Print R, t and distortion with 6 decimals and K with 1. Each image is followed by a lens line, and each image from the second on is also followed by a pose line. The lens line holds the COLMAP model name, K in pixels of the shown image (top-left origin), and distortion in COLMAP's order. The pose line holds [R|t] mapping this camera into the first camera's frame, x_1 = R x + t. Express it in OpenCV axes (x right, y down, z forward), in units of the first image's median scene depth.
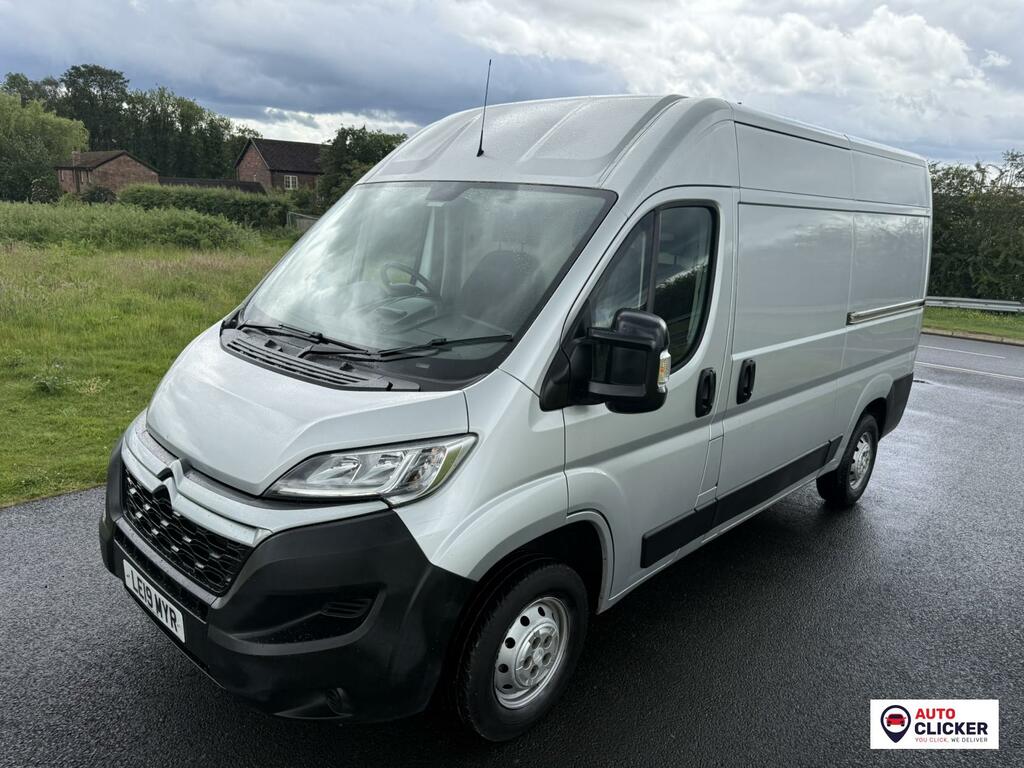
lens RADIAL K [[719.5, 0, 431.4], [0, 719.5, 381.8], [0, 0, 1]] dist [0.006474, 0.001762]
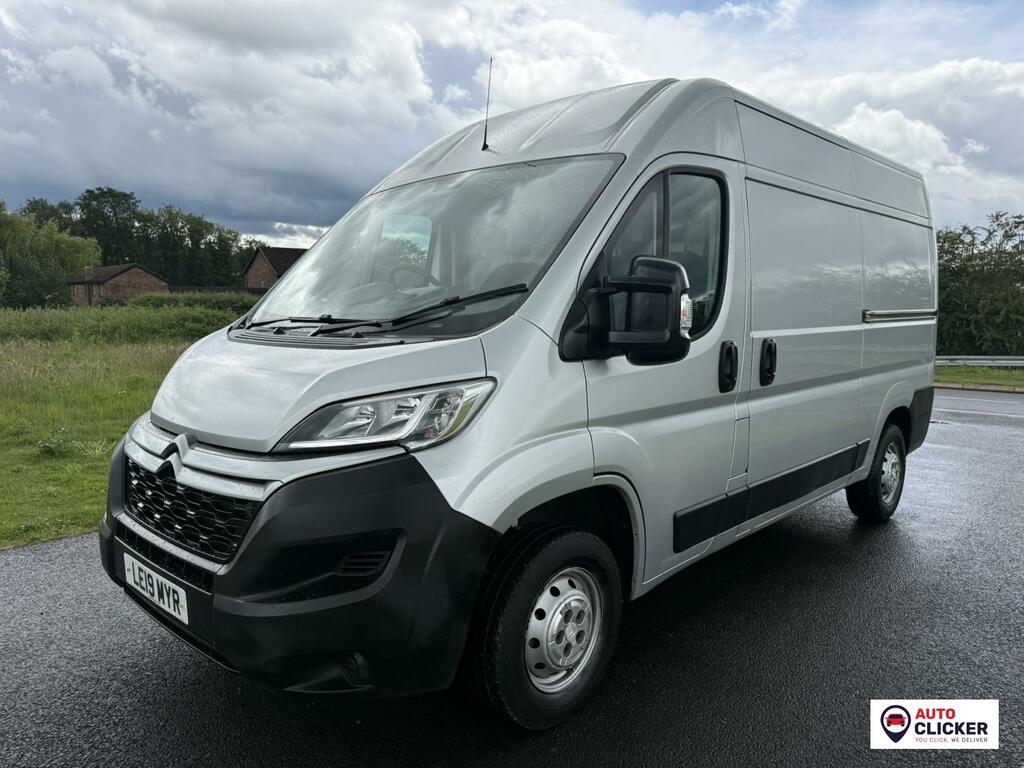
lens RADIAL K [[720.2, 0, 438.1], [0, 720.2, 385.1], [0, 0, 1]] dist [0.009187, -0.000799]
pose [[0.999466, -0.032676, 0.000026, -0.011079], [0.032447, 0.992348, -0.119131, 0.161847], [0.003867, 0.119068, 0.992879, 0.042281]]
